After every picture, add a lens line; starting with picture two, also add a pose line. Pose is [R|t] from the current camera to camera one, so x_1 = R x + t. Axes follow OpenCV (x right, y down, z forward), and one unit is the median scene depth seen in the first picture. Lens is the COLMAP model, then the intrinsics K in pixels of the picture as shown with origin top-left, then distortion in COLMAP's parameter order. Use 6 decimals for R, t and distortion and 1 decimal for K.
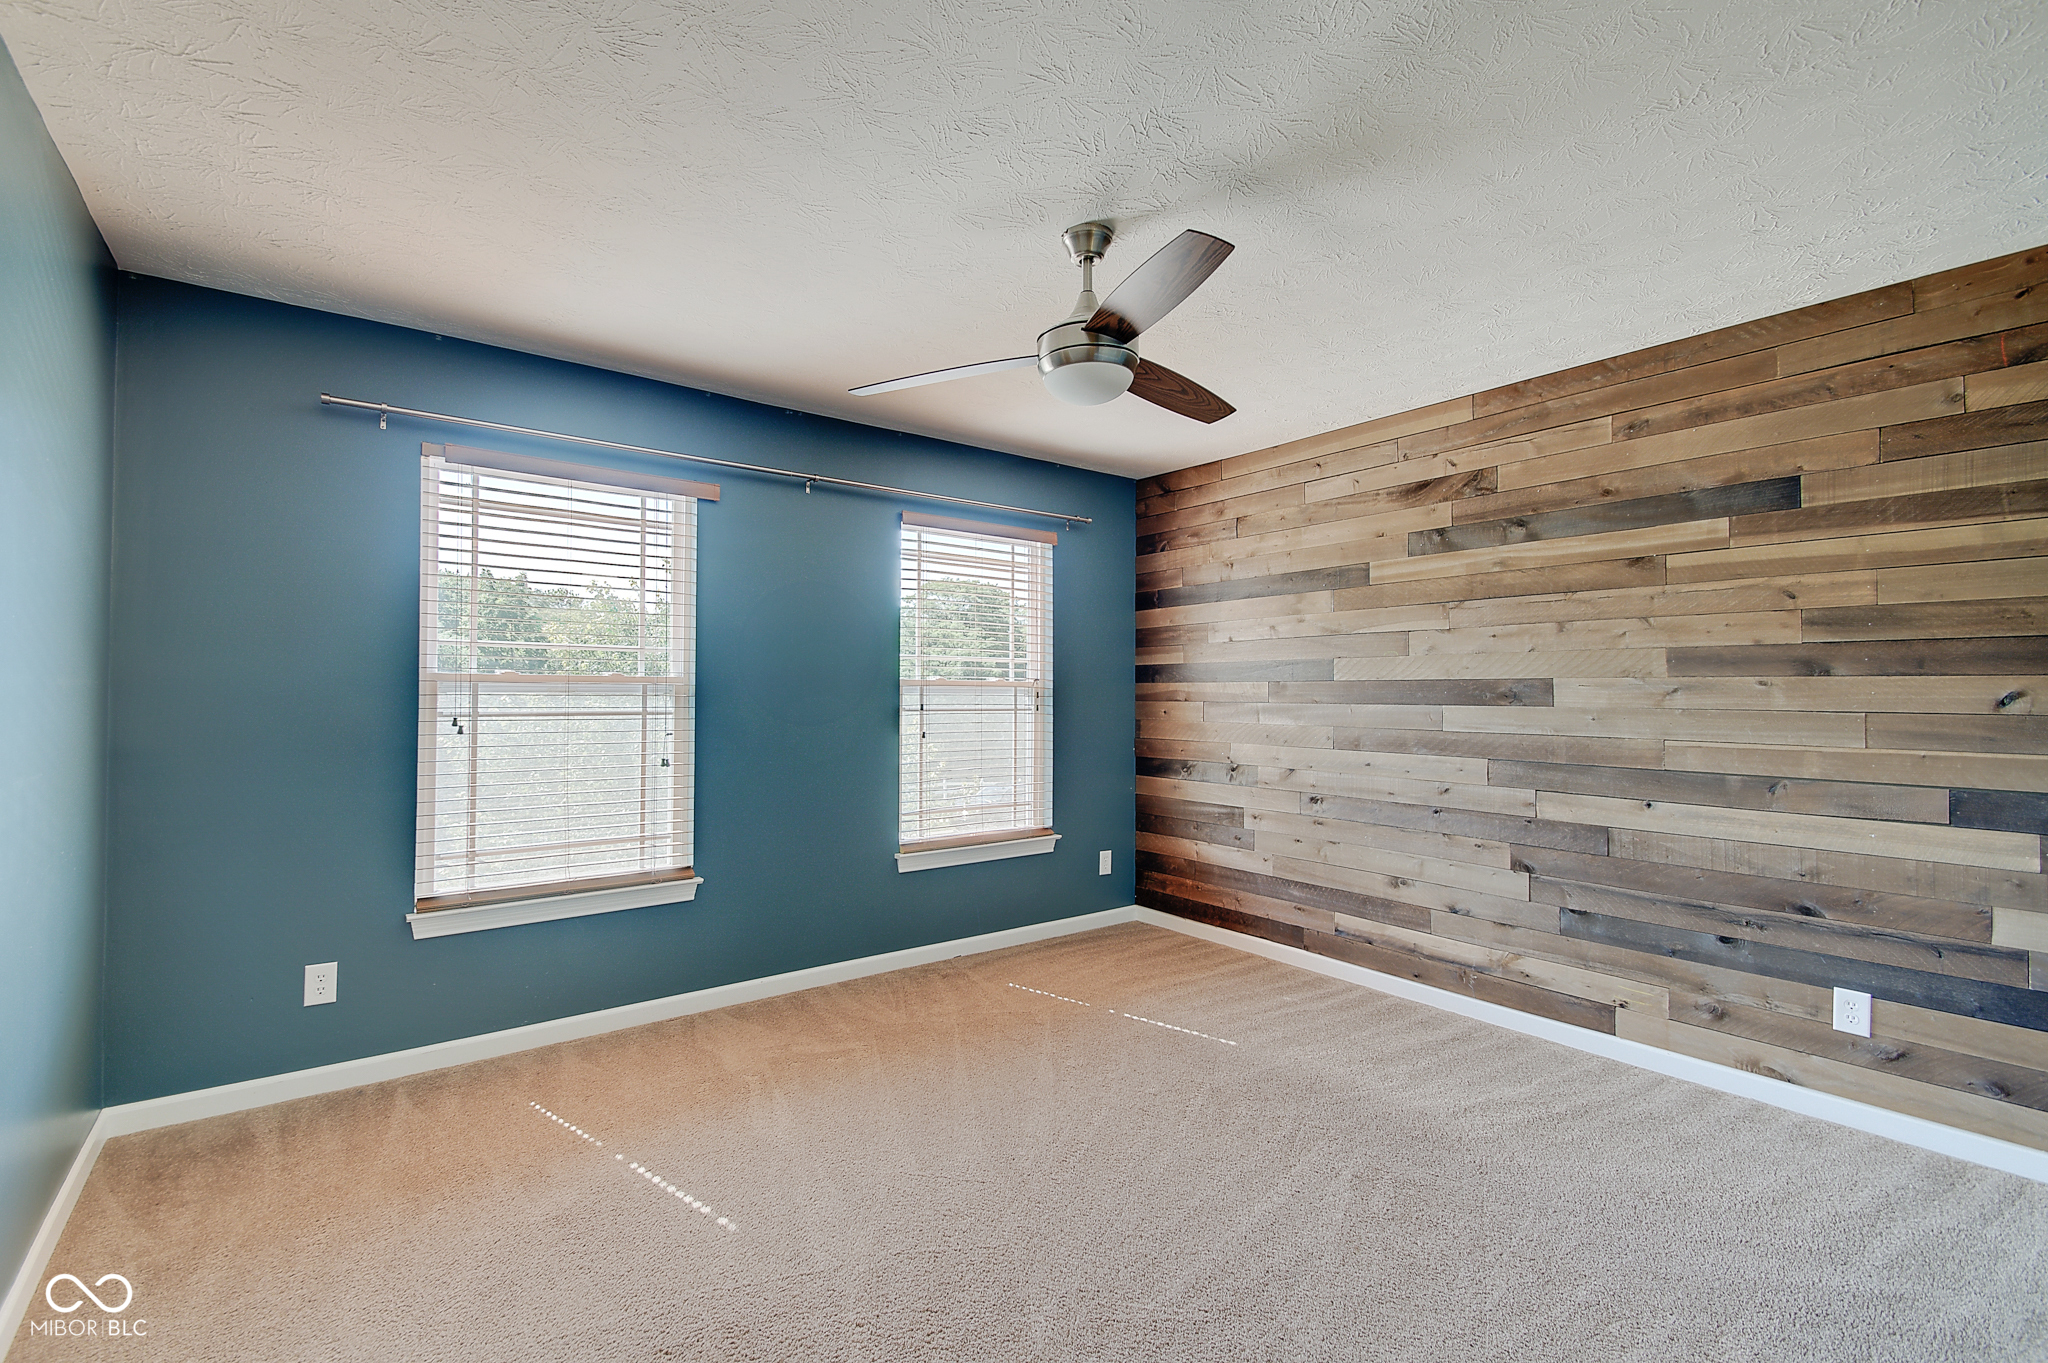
lens RADIAL K [[894.1, 0, 996.2], [0, 894.1, 680.2], [0, 0, 1]] dist [0.021980, -0.013238]
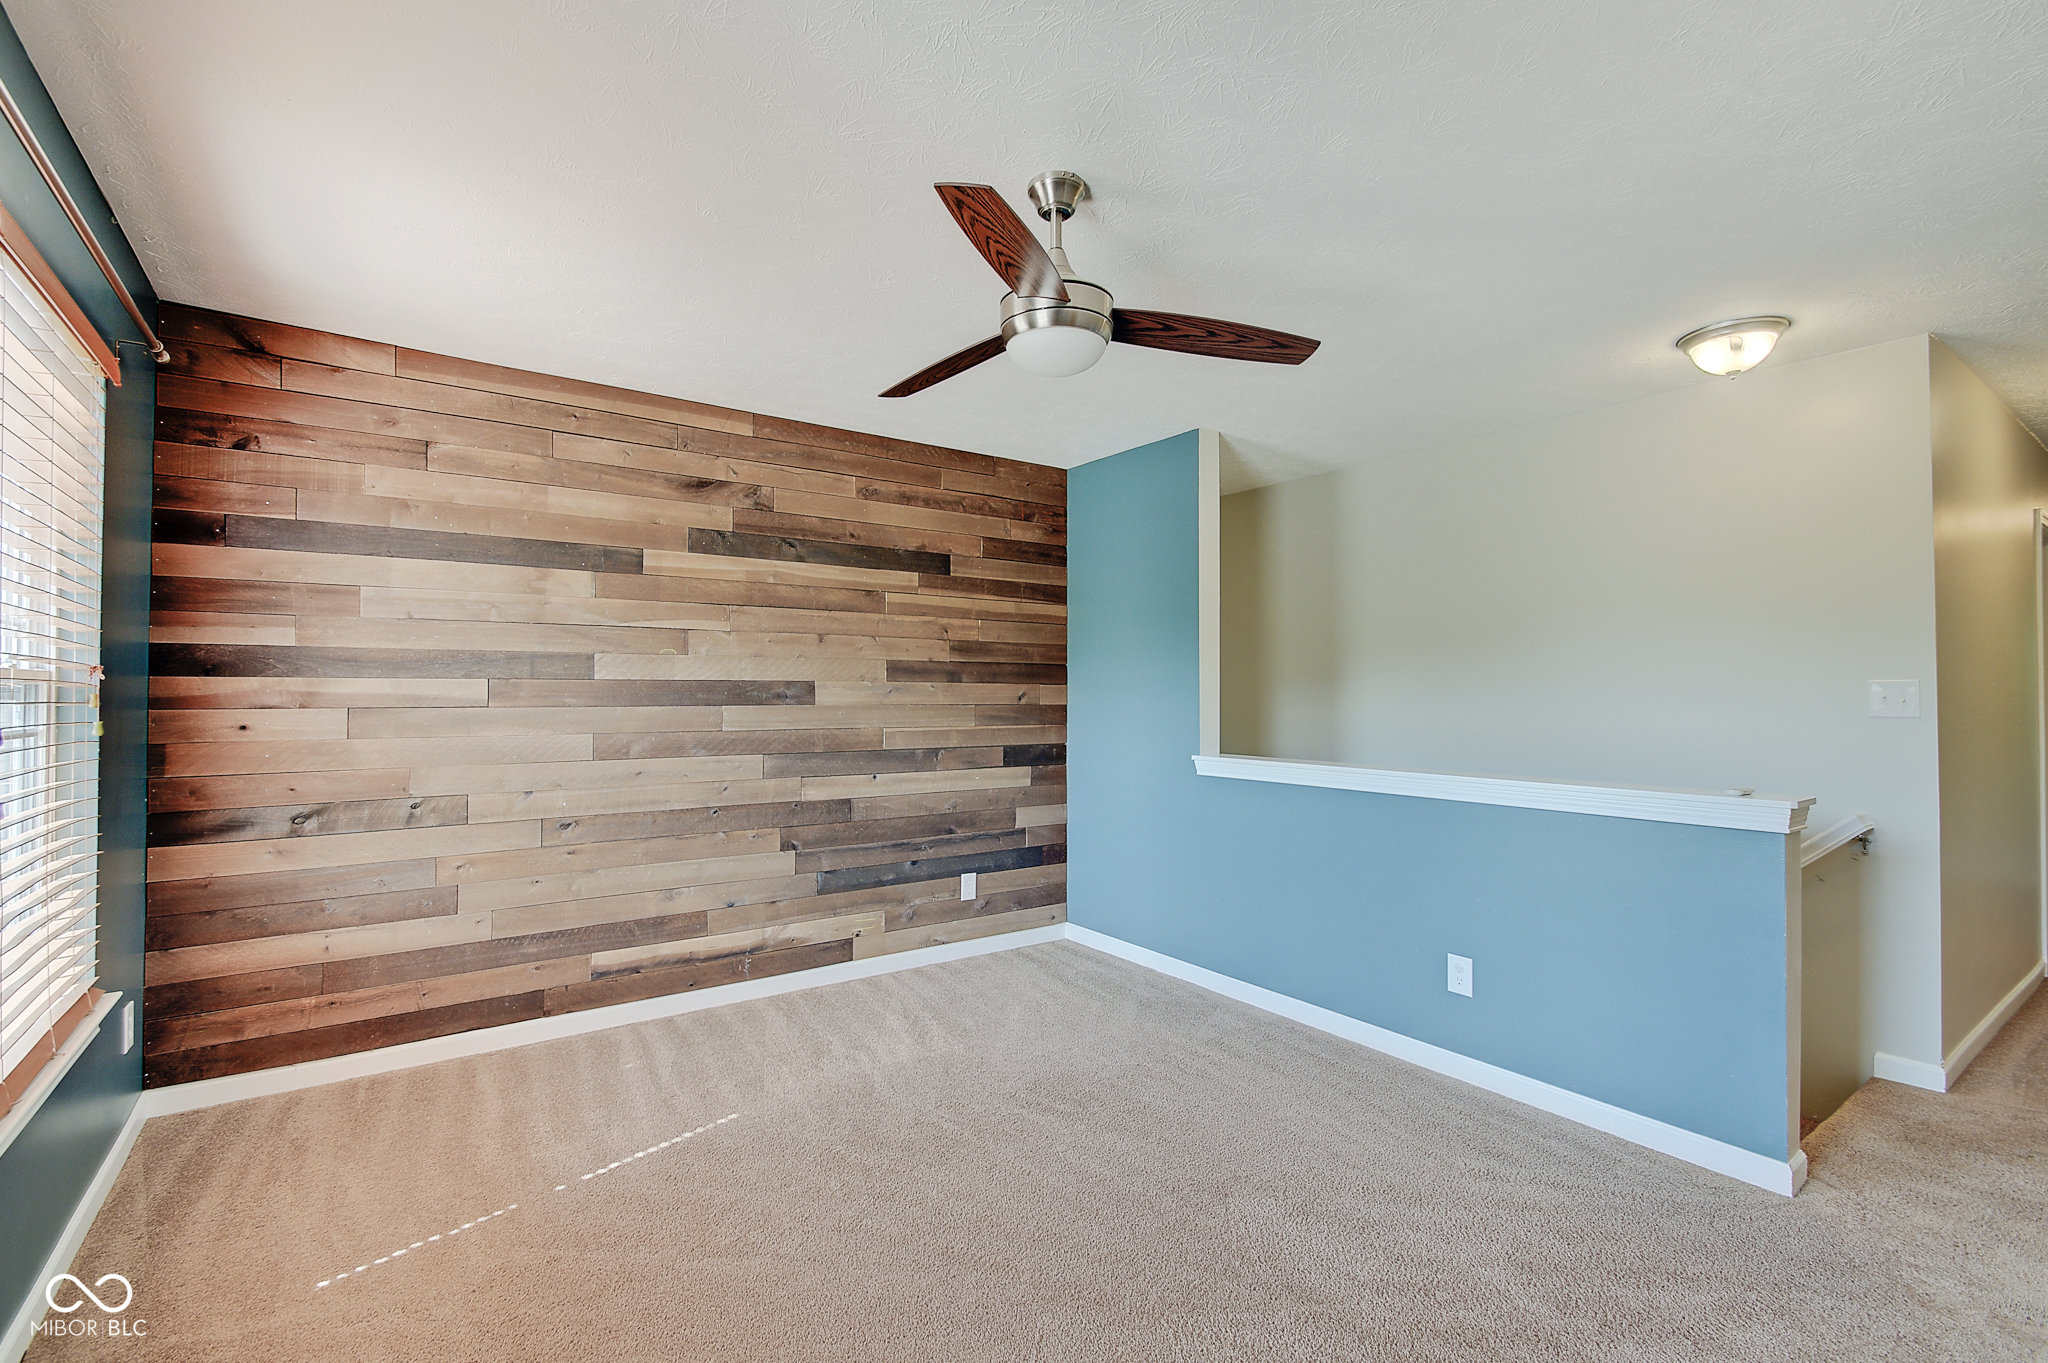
lens RADIAL K [[894.1, 0, 996.2], [0, 894.1, 680.2], [0, 0, 1]] dist [0.021980, -0.013238]
pose [[0.036146, 0.010233, 0.999294, -0.559133], [-0.014913, 0.999842, -0.009700, 0.004700], [-0.999235, -0.014552, 0.036293, 0.725568]]
